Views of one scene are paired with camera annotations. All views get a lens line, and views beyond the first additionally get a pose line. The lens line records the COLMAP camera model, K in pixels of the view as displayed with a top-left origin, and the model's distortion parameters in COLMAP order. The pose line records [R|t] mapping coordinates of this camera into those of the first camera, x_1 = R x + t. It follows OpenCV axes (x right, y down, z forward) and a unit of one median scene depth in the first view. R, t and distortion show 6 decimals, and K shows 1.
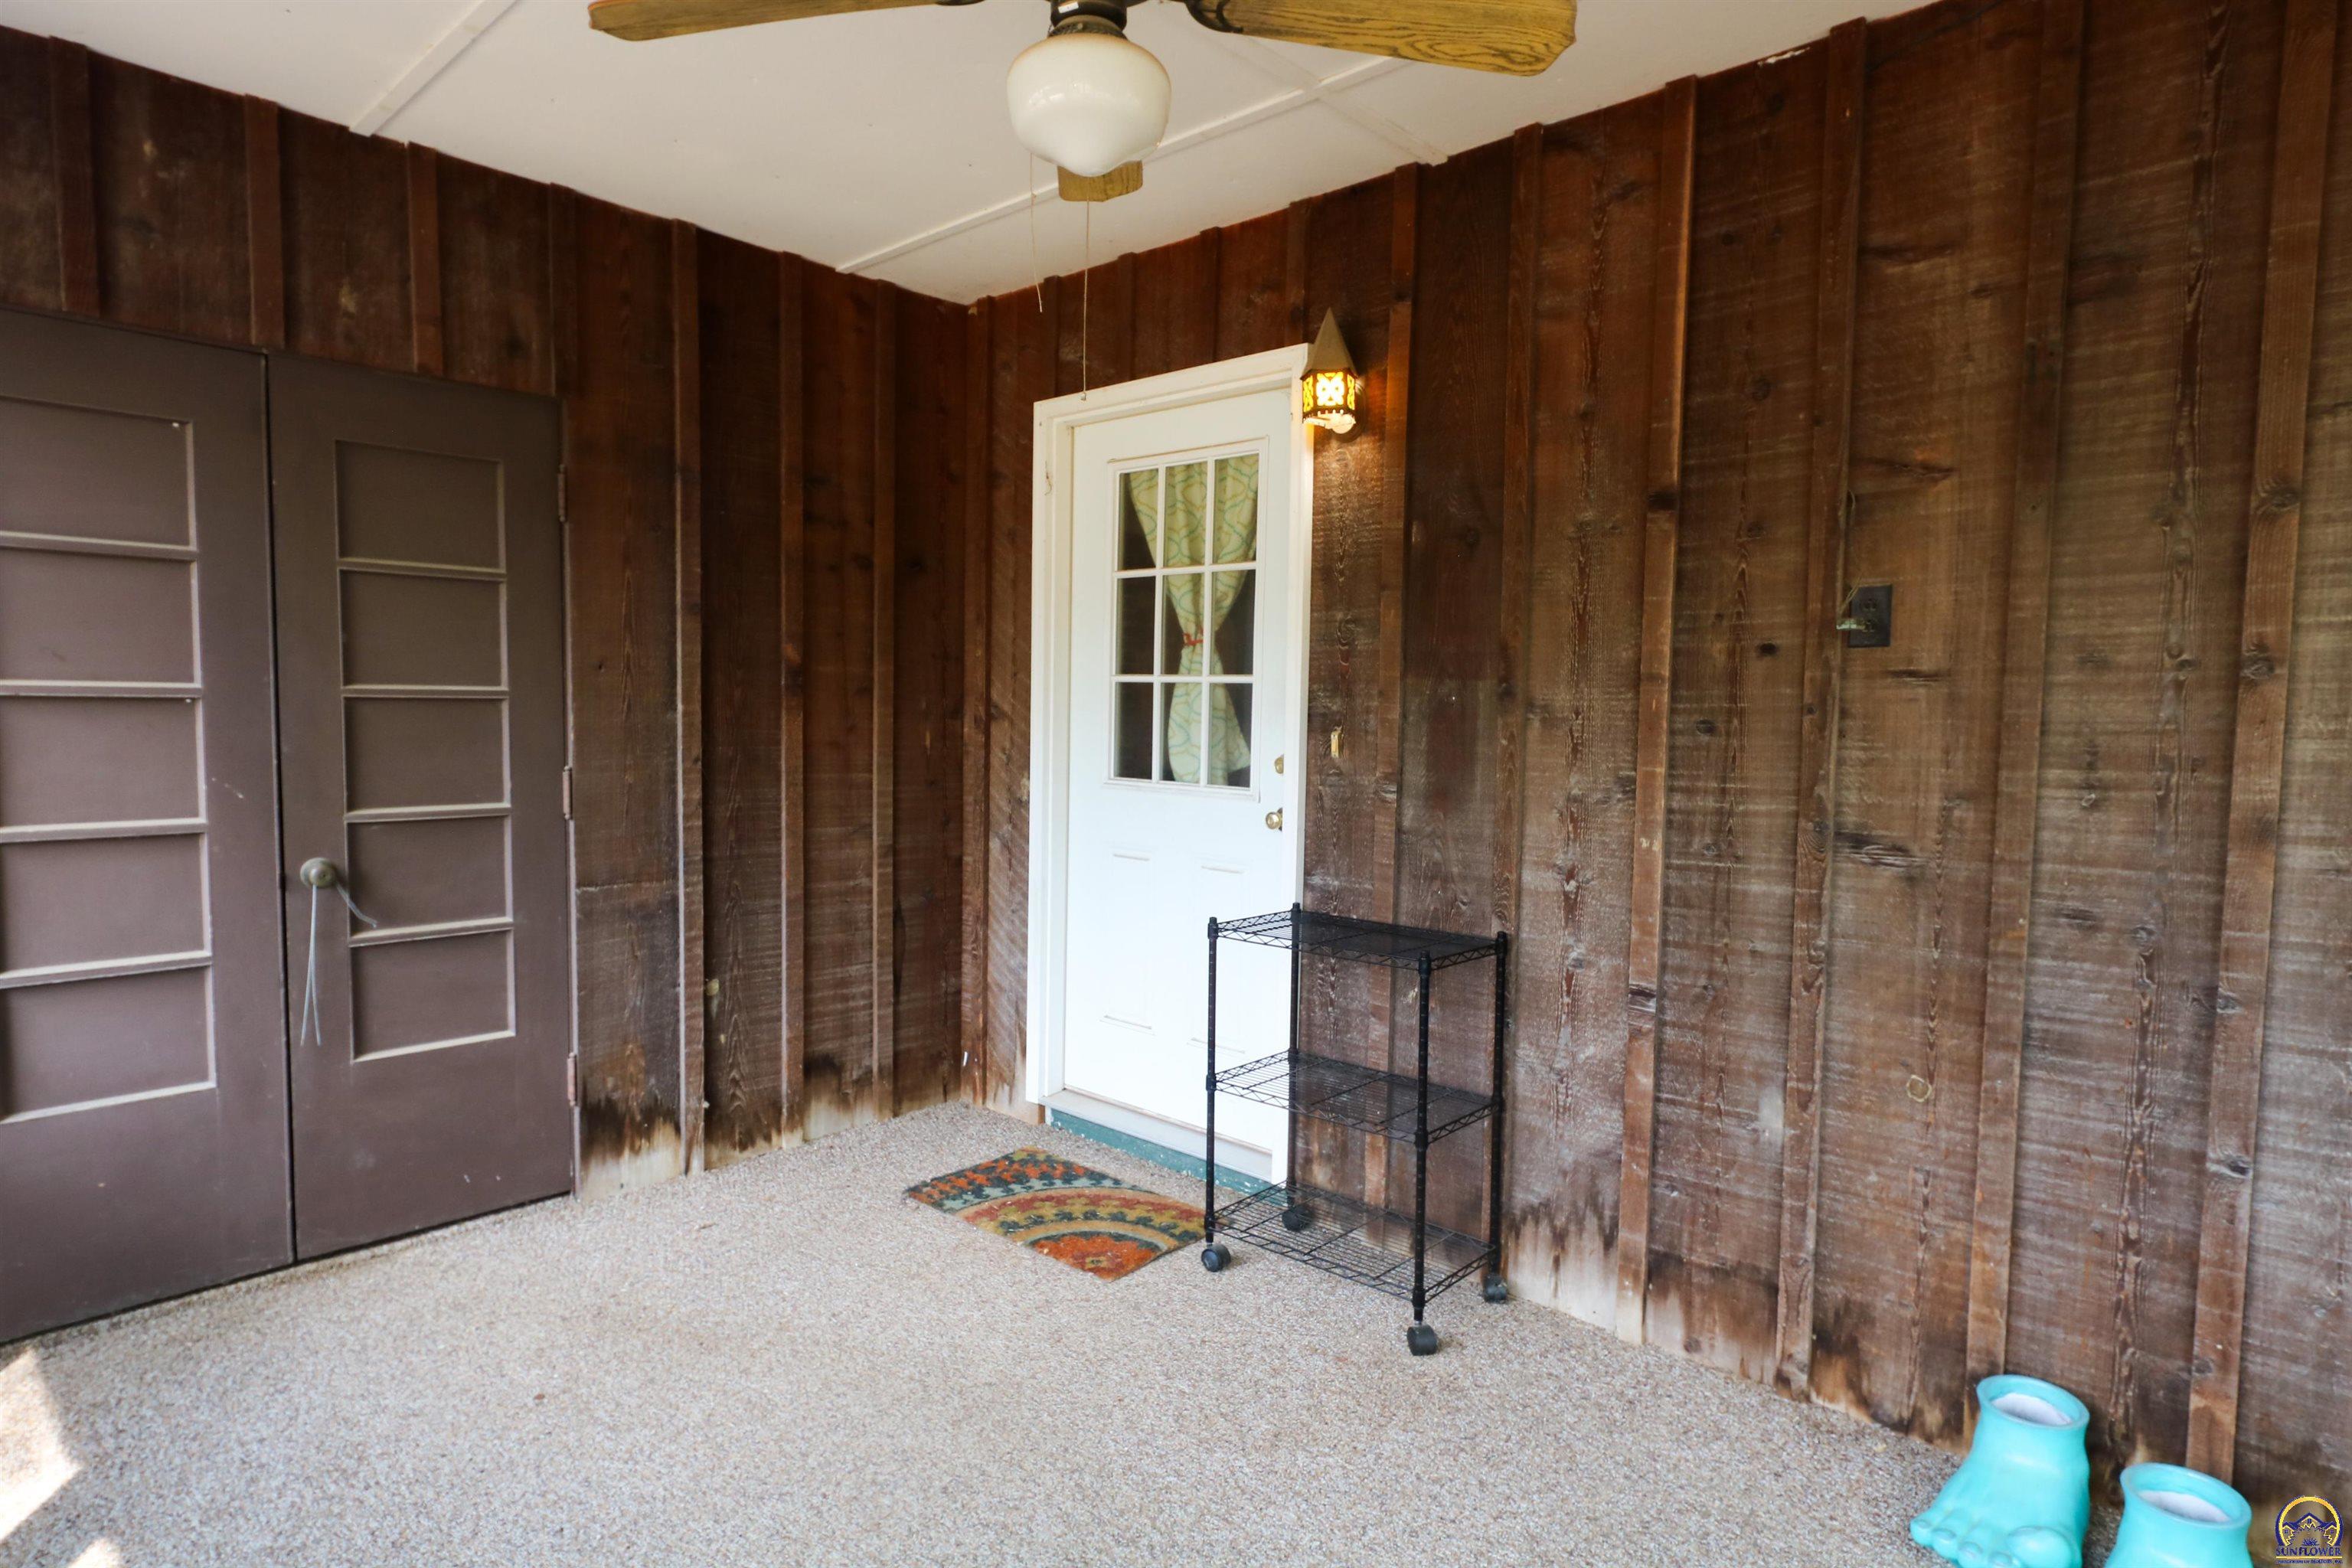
lens RADIAL K [[1303.6, 0, 1173.8], [0, 1303.6, 787.8], [0, 0, 1]] dist [0.007378, -0.000051]
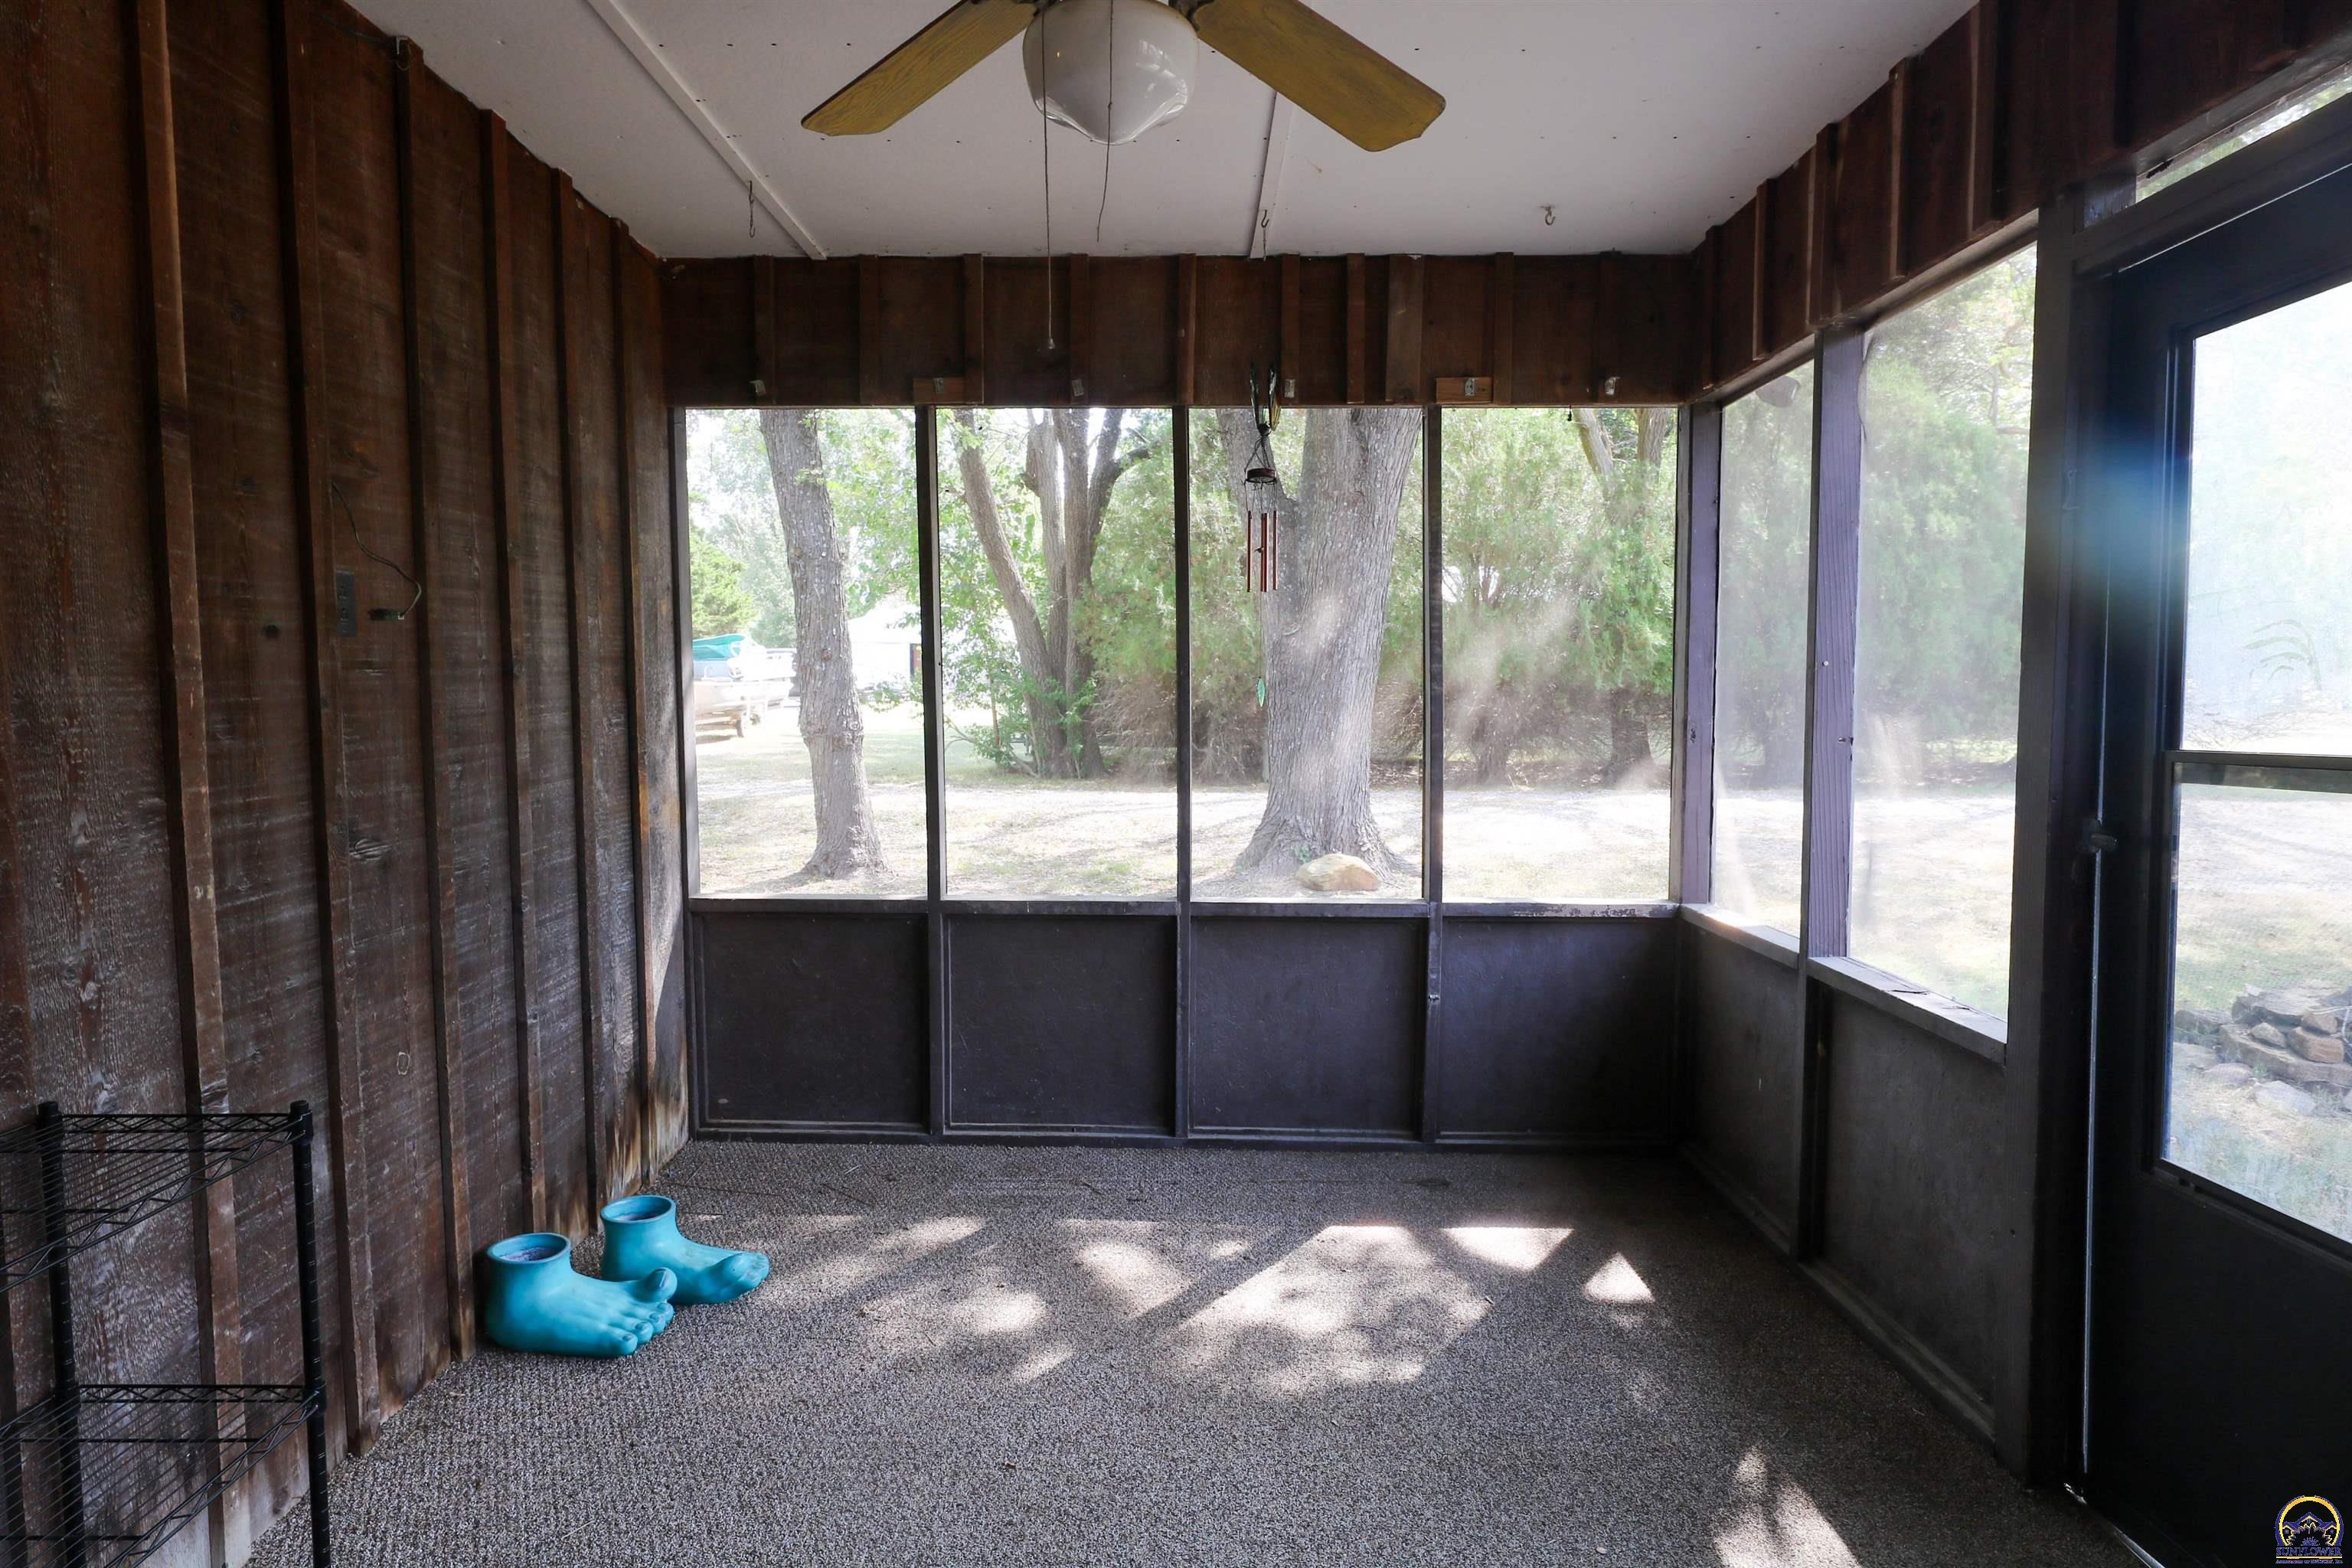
lens RADIAL K [[1303.6, 0, 1174.5], [0, 1303.6, 783.6], [0, 0, 1]] dist [0.007378, -0.000051]
pose [[-0.676239, -0.064657, 0.733840, -0.294186], [0.041632, 0.991195, 0.125696, -0.047403], [-0.735505, 0.115552, -0.667593, 0.597607]]
